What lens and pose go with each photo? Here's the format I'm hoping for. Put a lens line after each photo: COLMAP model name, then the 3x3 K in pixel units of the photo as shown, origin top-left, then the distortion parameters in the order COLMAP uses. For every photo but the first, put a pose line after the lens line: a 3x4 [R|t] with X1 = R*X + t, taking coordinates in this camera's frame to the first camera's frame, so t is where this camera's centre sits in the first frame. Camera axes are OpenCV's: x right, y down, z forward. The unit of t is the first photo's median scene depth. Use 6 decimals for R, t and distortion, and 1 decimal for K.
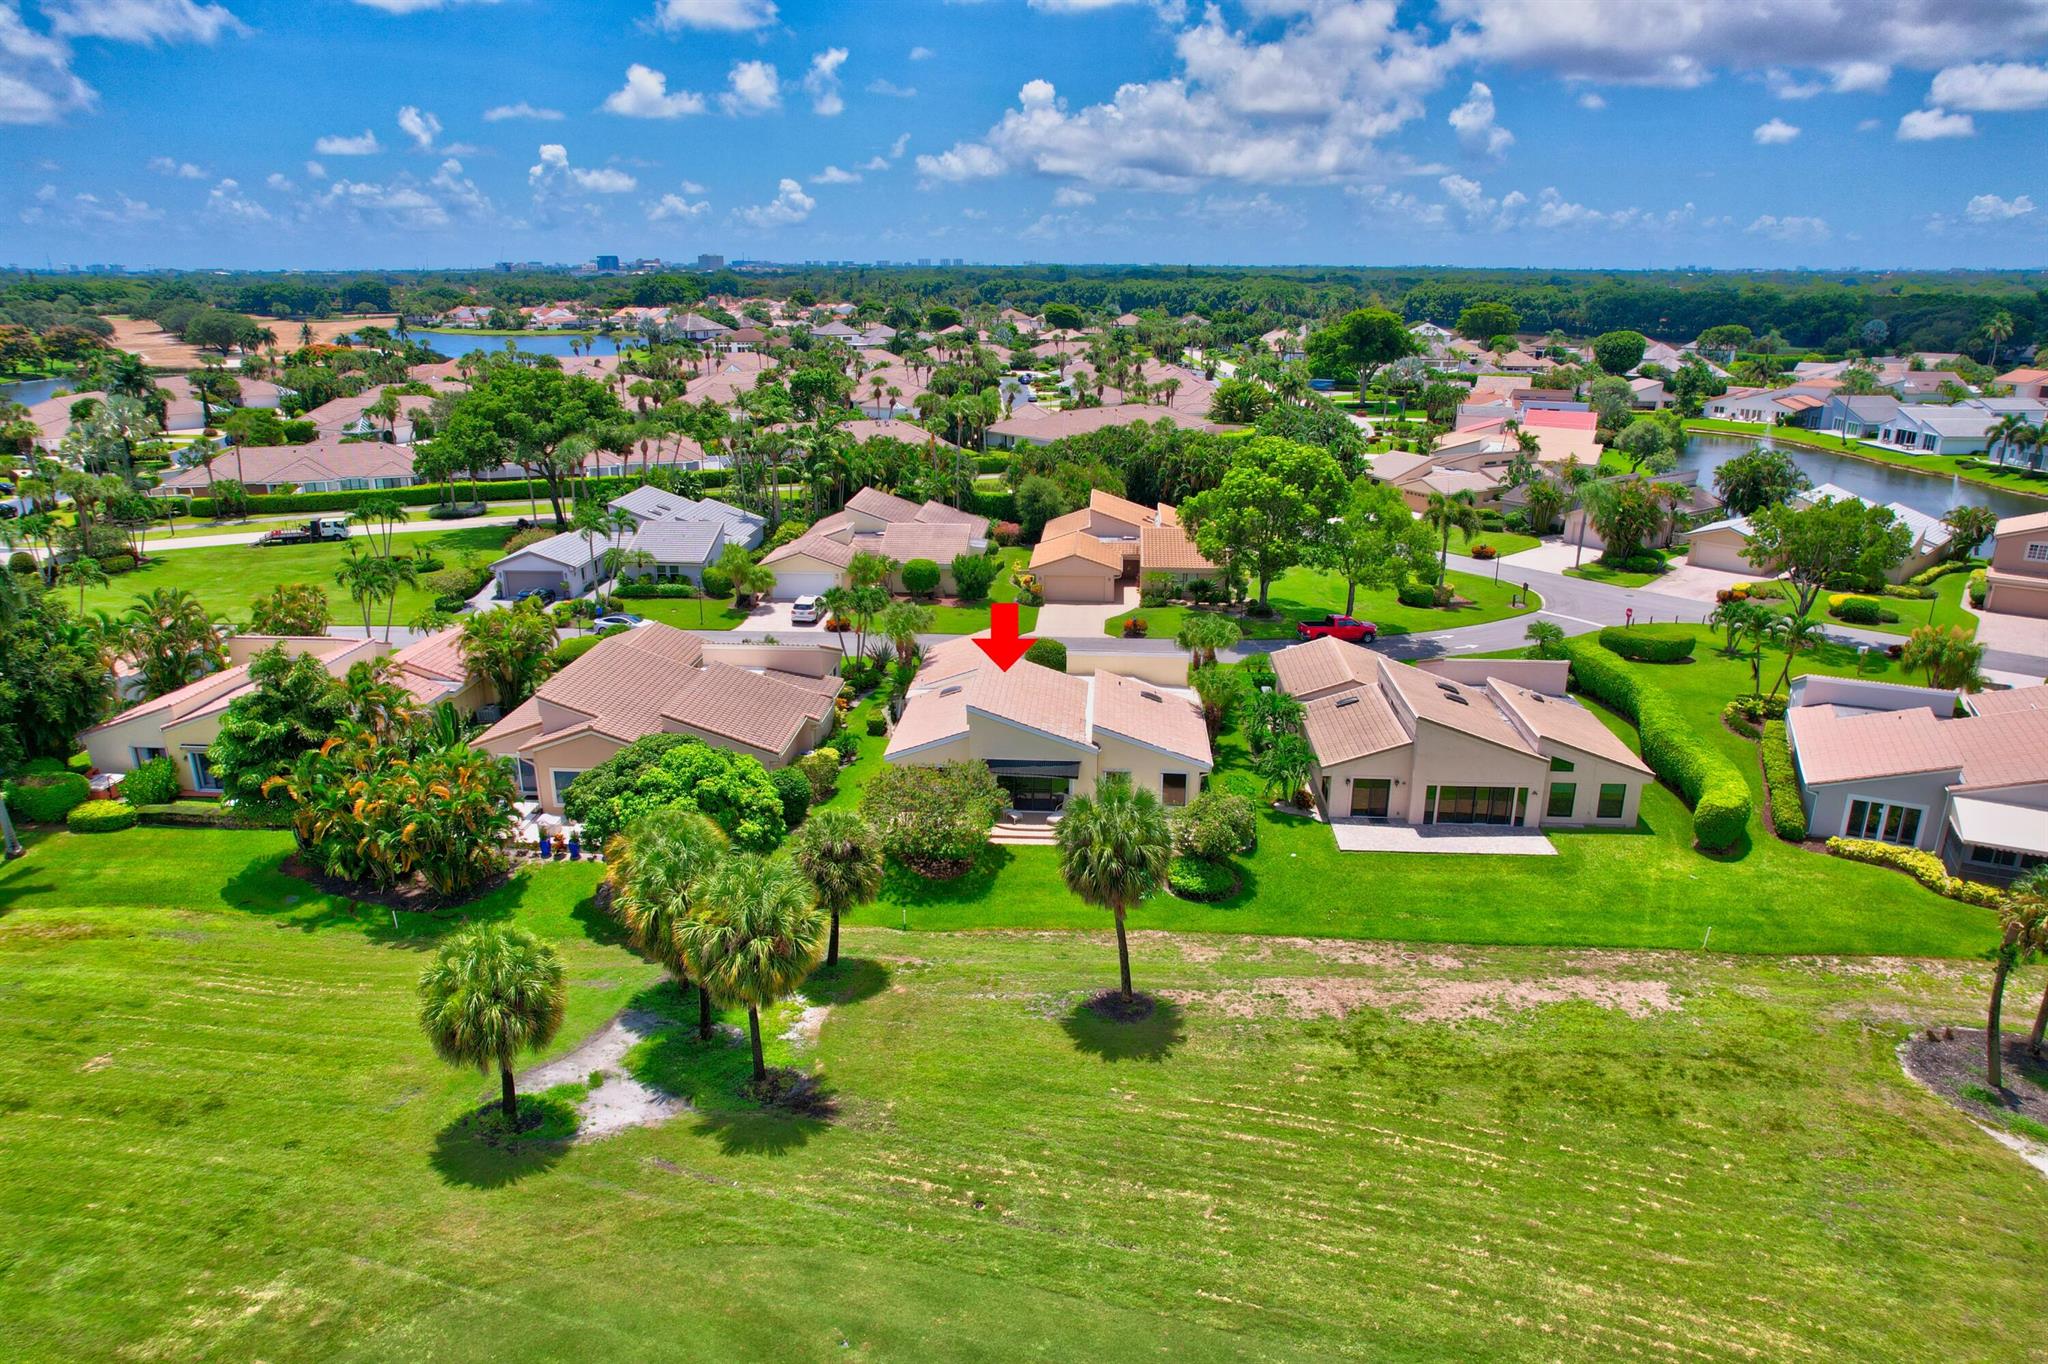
lens RADIAL K [[1322.0, 0, 1020.6], [0, 1322.0, 650.1], [0, 0, 1]] dist [-0.085284, 0.080727]
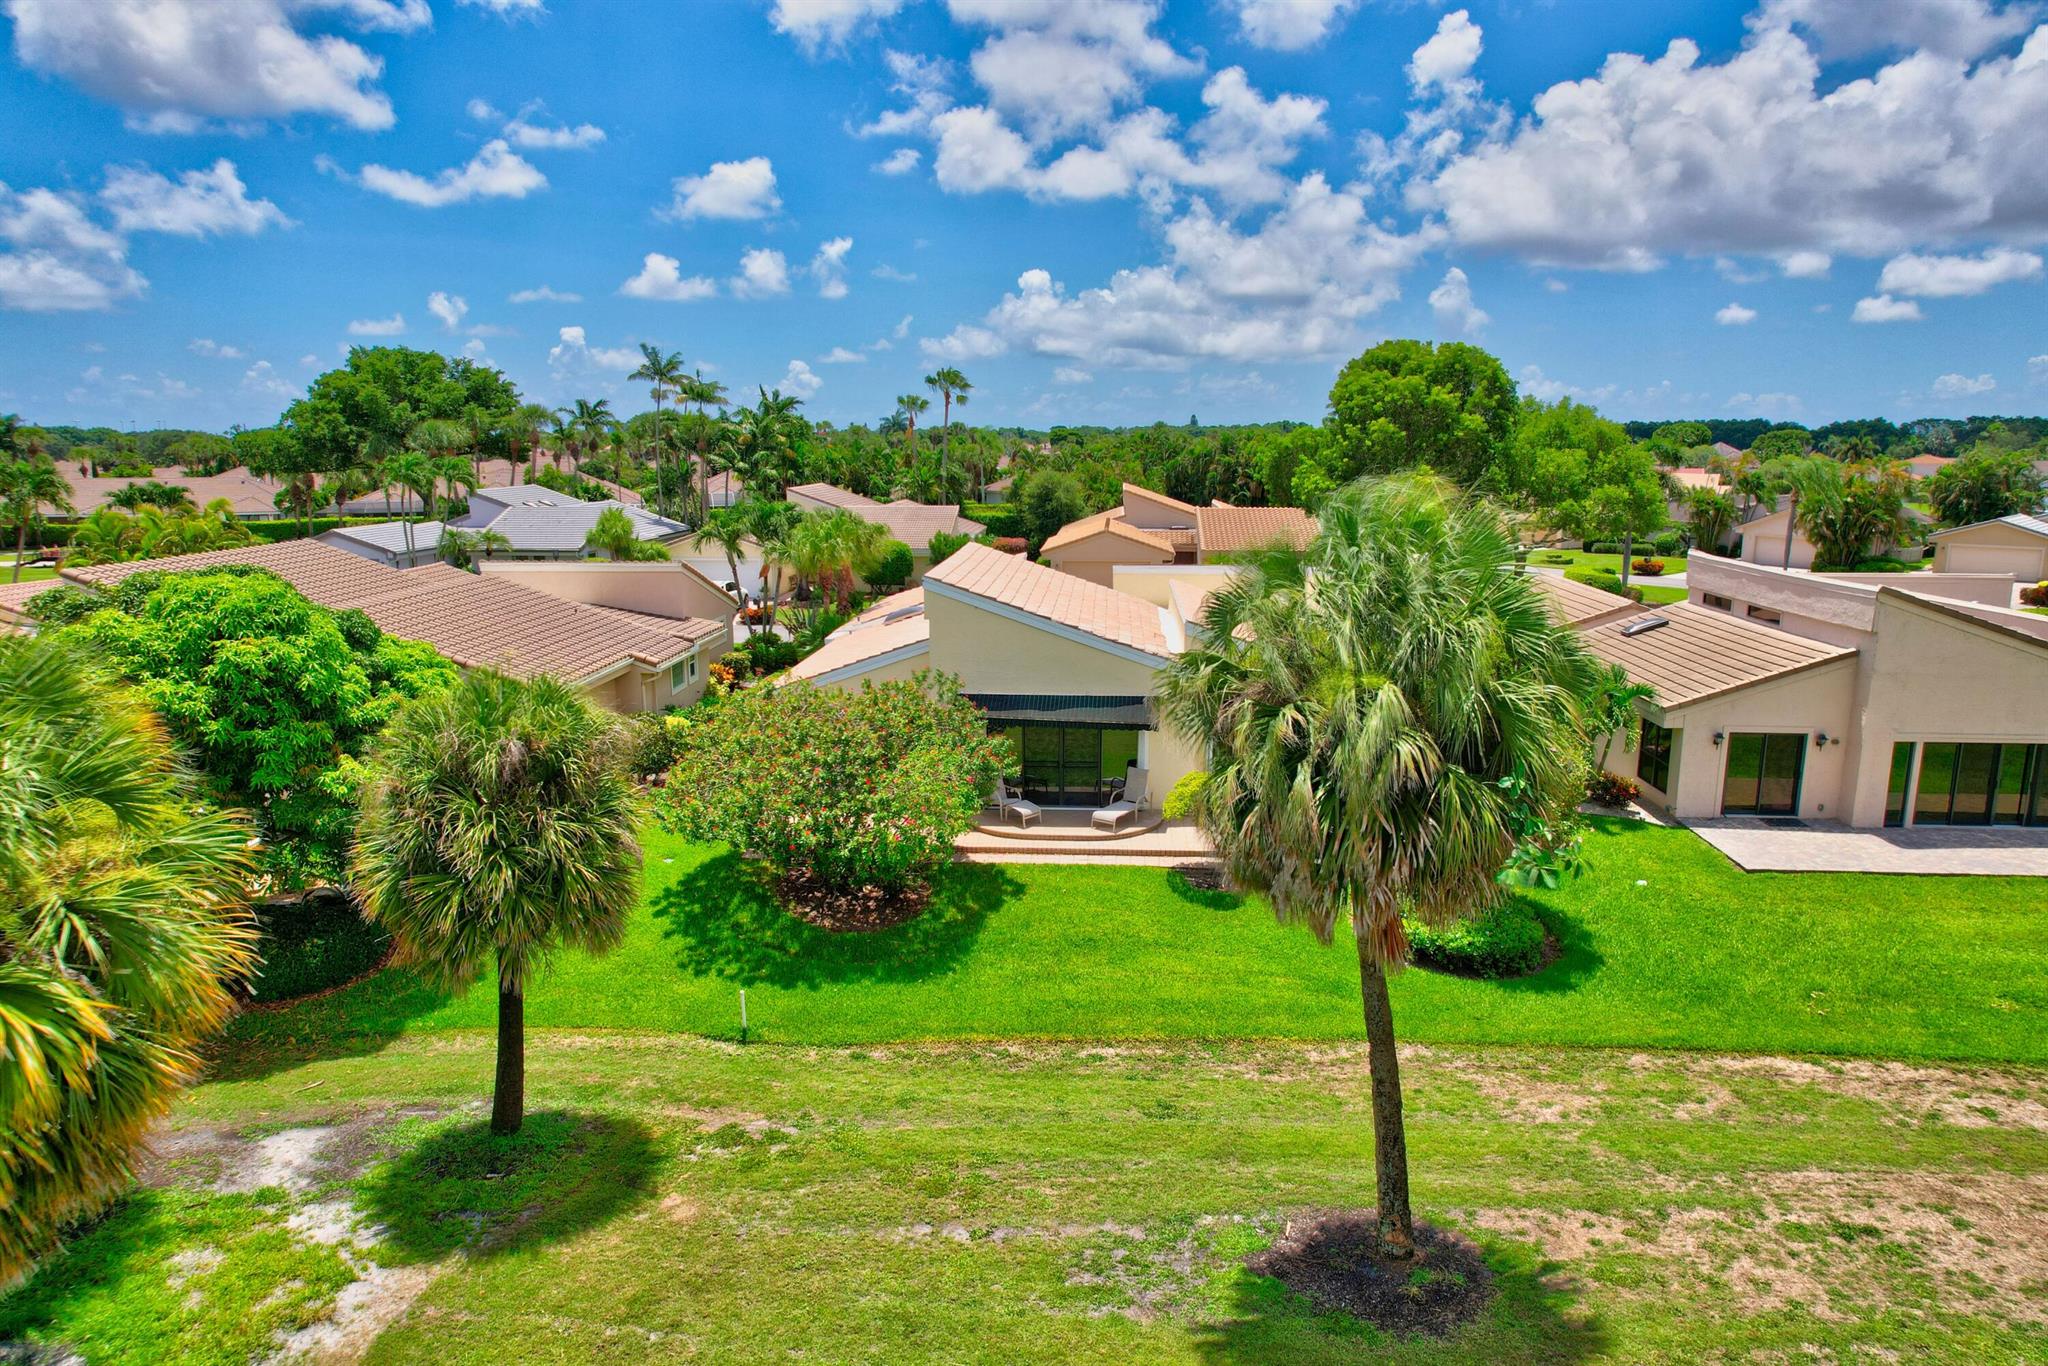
lens RADIAL K [[1312.4, 0, 1015.6], [0, 1312.4, 651.2], [0, 0, 1]] dist [-0.082472, 0.073157]
pose [[0.999989, -0.001446, -0.004551, -0.003048], [0.000865, 0.992134, -0.125181, 0.077352], [0.004696, 0.125175, 0.992124, 0.320039]]
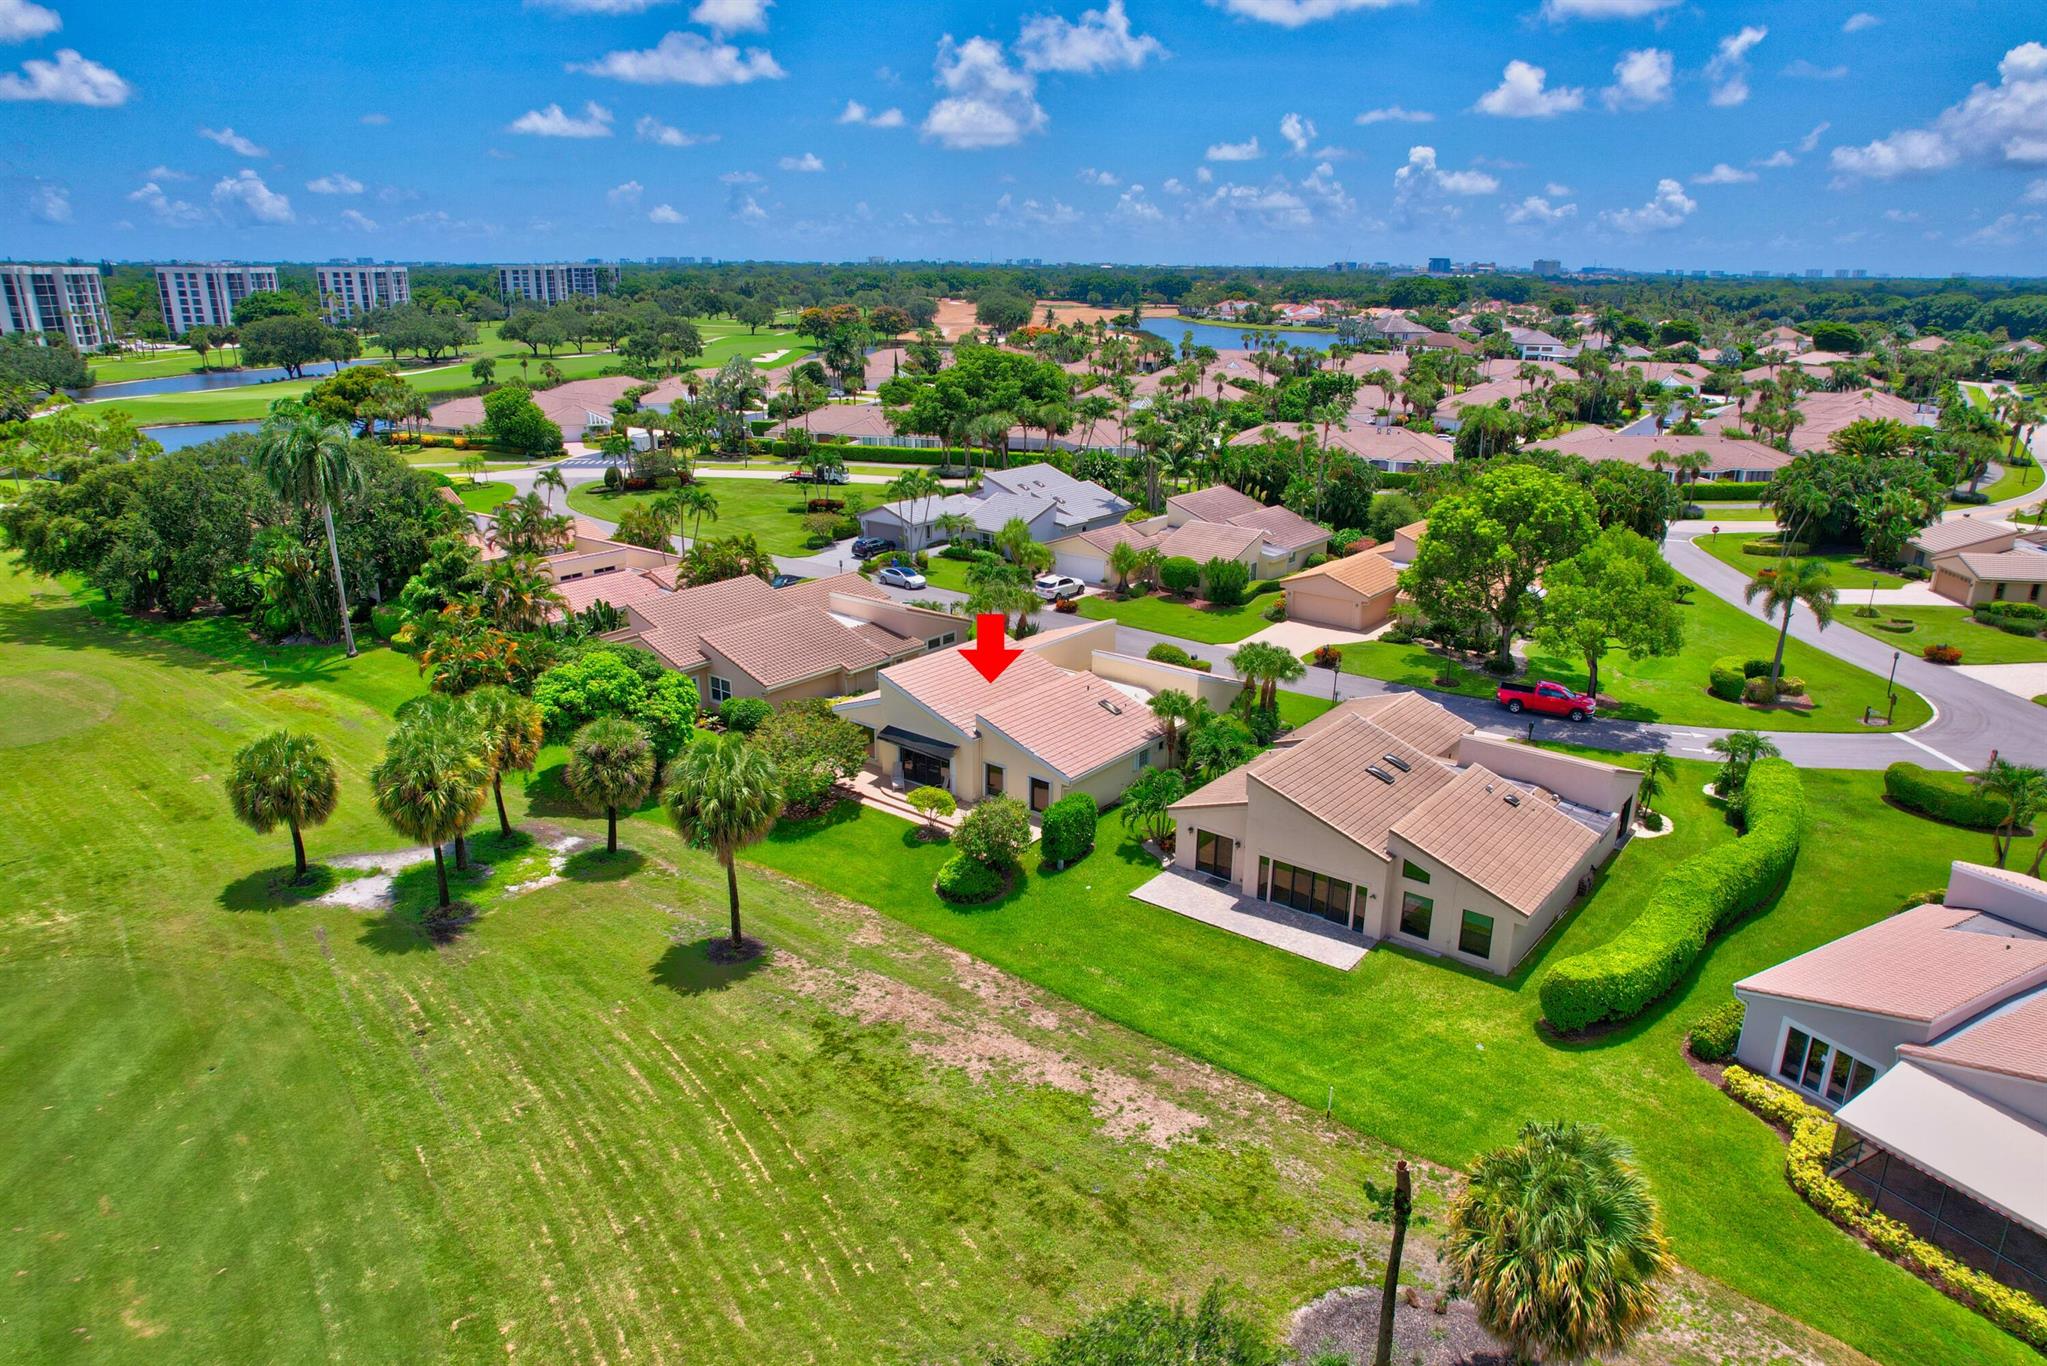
lens RADIAL K [[1311.1, 0, 1023.5], [0, 1311.1, 683.0], [0, 0, 1]] dist [-0.069399, 0.063616]
pose [[0.822955, 0.181452, -0.538349, 0.375418], [-0.168886, 0.982919, 0.073126, -0.027689], [0.542422, 0.030740, 0.839543, 0.108837]]
